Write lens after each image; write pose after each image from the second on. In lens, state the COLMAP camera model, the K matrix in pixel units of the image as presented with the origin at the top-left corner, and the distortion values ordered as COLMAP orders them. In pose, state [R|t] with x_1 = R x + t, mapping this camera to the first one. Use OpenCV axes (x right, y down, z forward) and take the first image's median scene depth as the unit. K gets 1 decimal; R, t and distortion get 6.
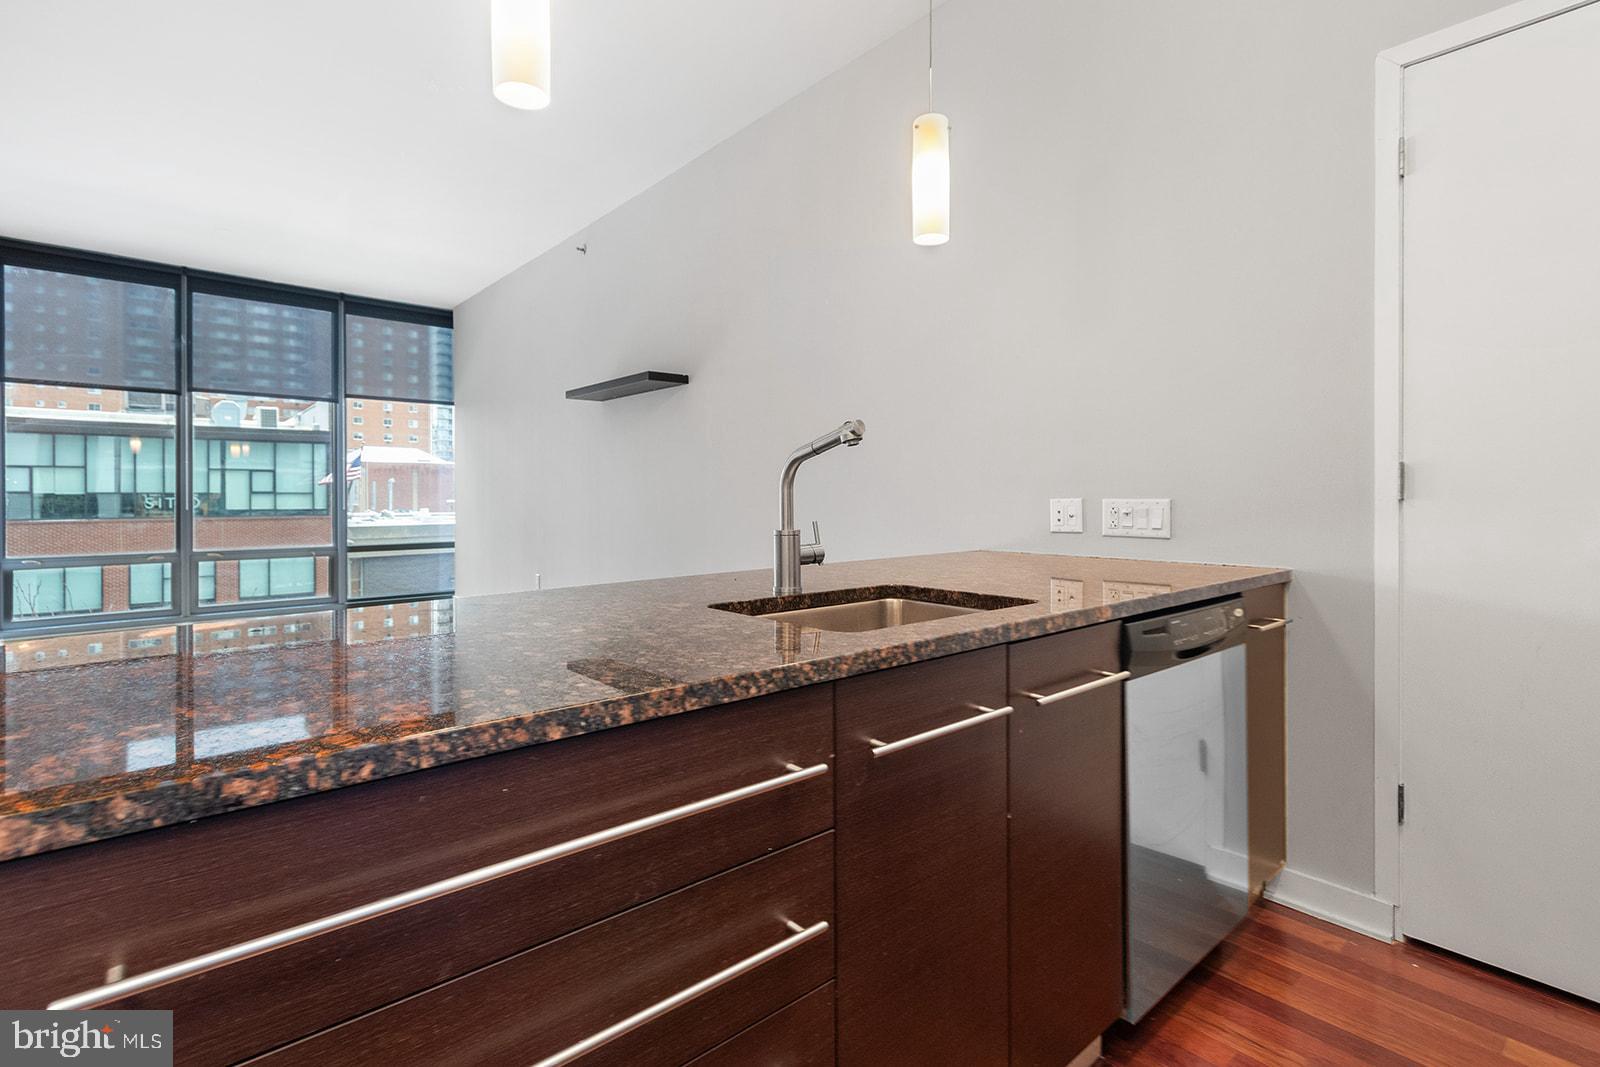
lens RADIAL K [[737.6, 0, 818.2], [0, 737.6, 503.8], [0, 0, 1]] dist [0.003324, -0.003689]
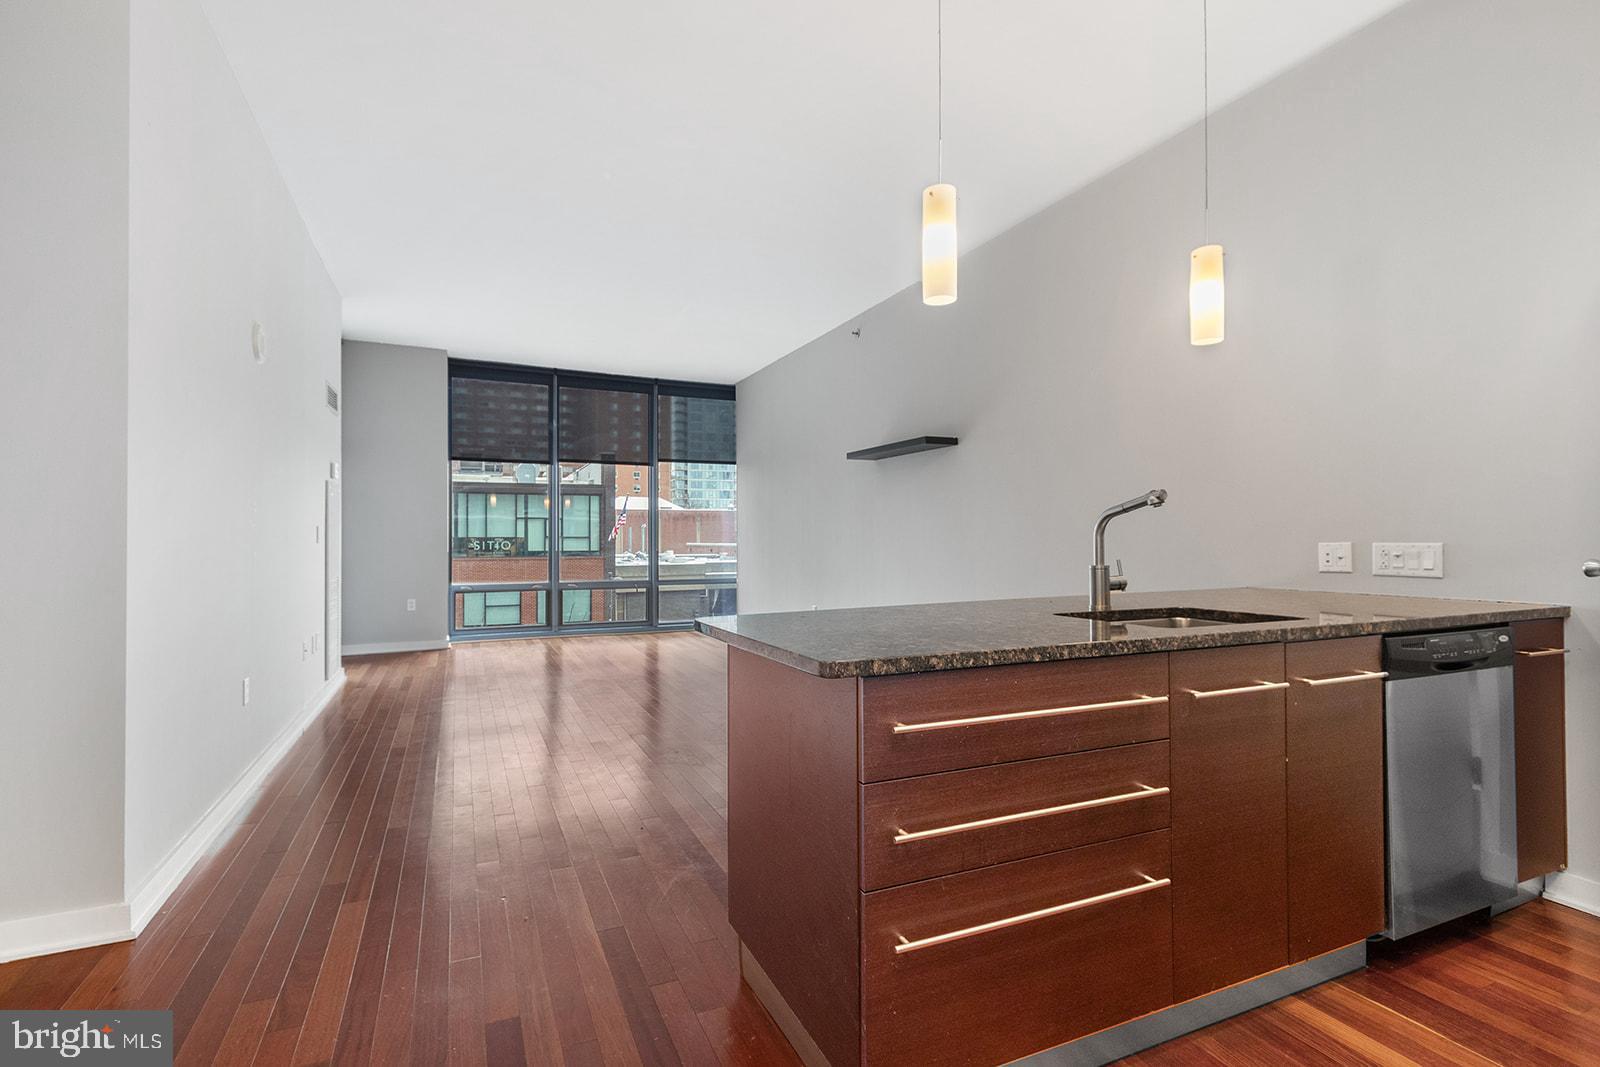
lens RADIAL K [[737.6, 0, 791.3], [0, 737.6, 532.7], [0, 0, 1]] dist [0.003324, -0.003689]
pose [[0.950113, -0.004973, -0.311866, -0.117782], [-0.000868, 0.999827, -0.018587, -0.000222], [0.311905, 0.017931, 0.949944, -0.383159]]
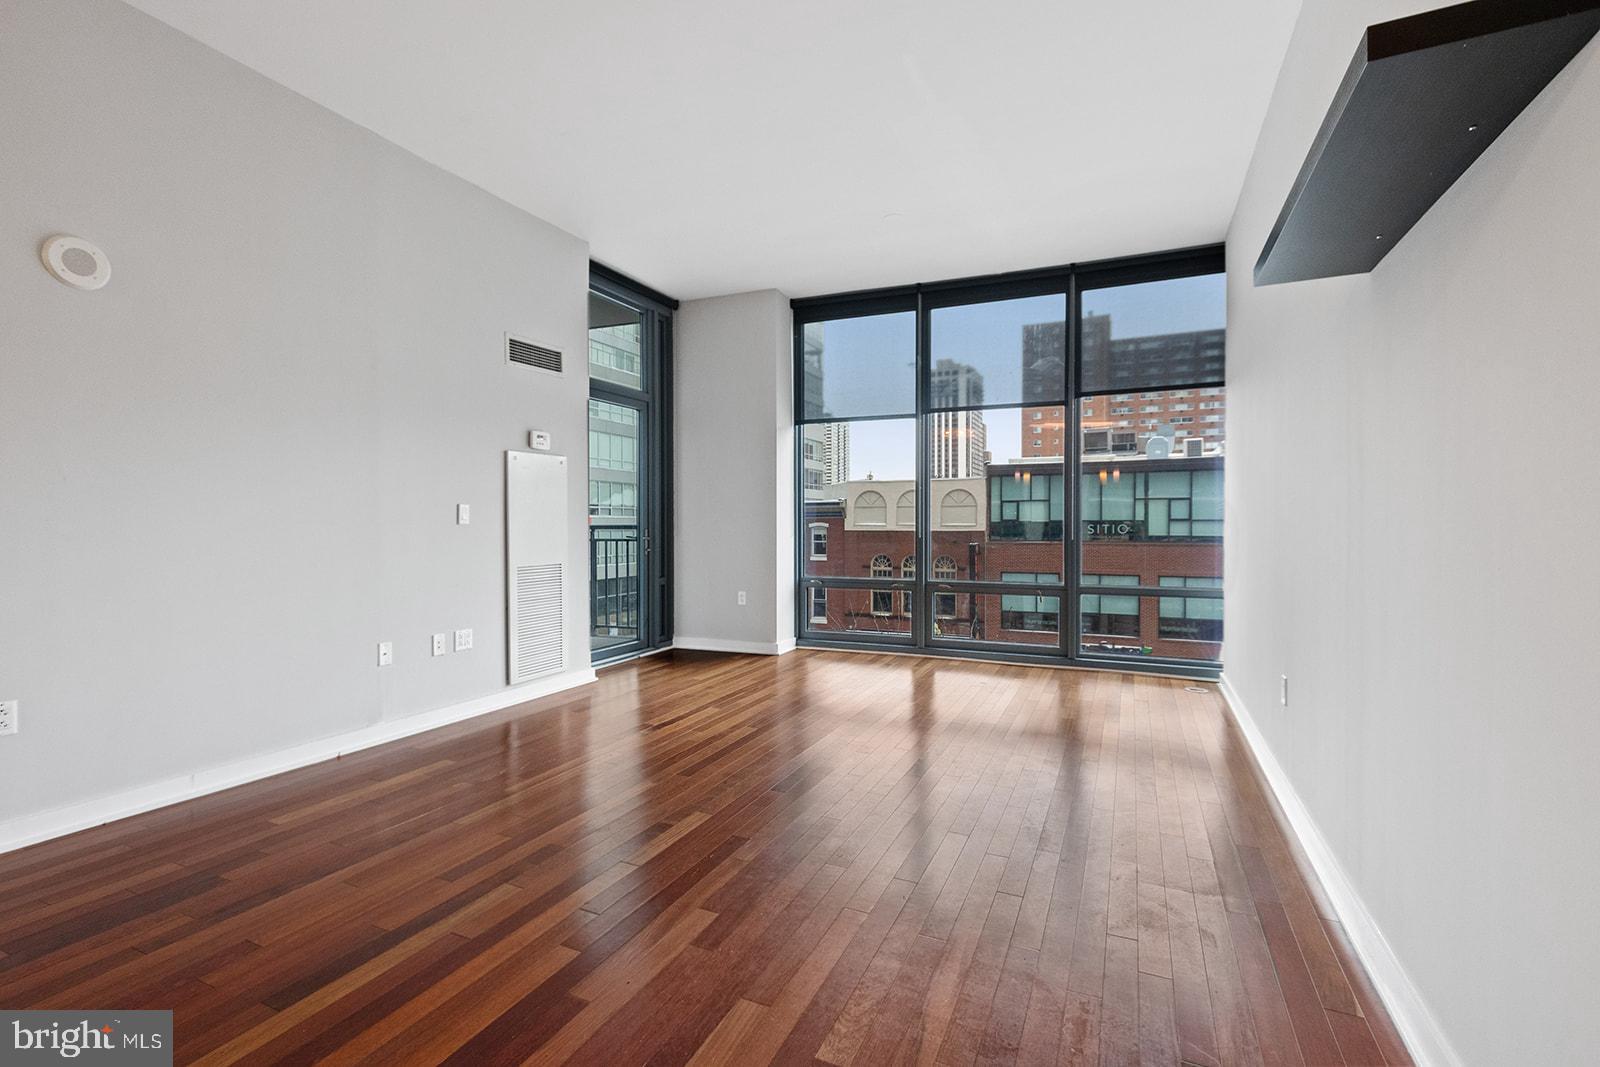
lens RADIAL K [[737.6, 0, 794.5], [0, 737.6, 536.2], [0, 0, 1]] dist [0.003324, -0.003689]
pose [[0.397353, 0.014793, -0.917547, -0.109740], [-0.007990, 0.999888, 0.012660, -0.010680], [0.917631, 0.002300, 0.397426, 1.321113]]
